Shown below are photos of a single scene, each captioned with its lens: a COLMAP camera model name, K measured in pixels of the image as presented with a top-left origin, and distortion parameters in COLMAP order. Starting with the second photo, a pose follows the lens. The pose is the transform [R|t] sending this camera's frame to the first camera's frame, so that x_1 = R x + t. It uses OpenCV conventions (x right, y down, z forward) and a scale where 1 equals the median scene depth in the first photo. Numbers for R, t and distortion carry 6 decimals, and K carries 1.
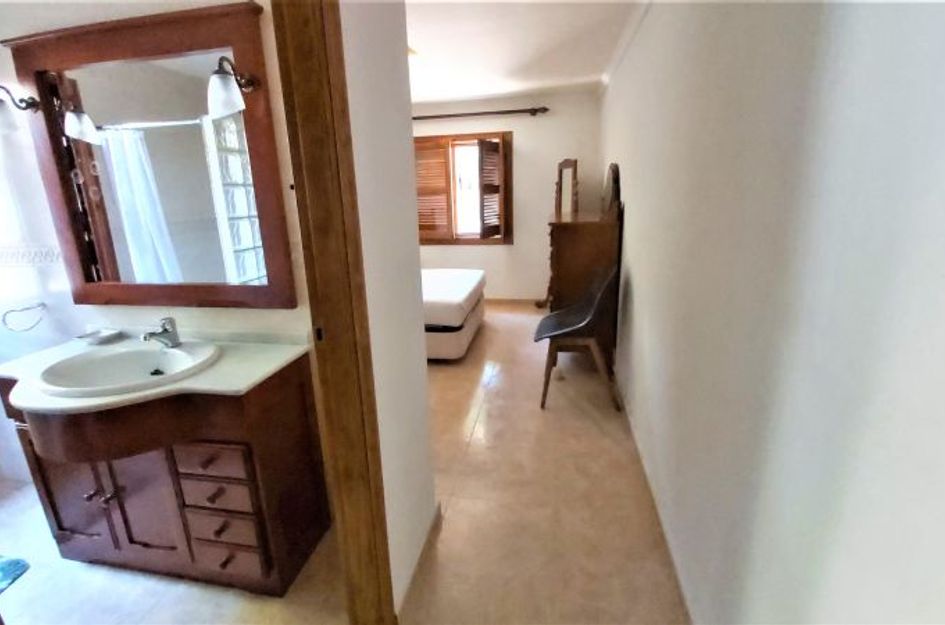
lens RADIAL K [[434.9, 0, 466.4], [0, 434.9, 300.2], [0, 0, 1]] dist [0.013119, -0.012544]
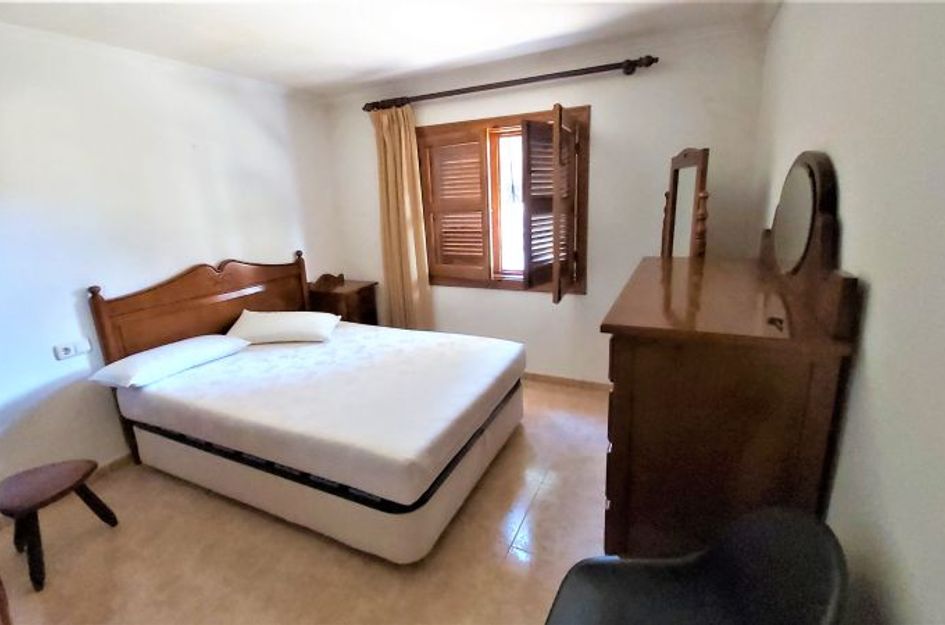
lens RADIAL K [[434.9, 0, 466.4], [0, 434.9, 300.2], [0, 0, 1]] dist [0.013119, -0.012544]
pose [[0.966134, 0.054169, -0.252290, 0.111841], [-0.055364, 0.998463, 0.002364, -0.125476], [0.252030, 0.011684, 0.967649, 0.415186]]
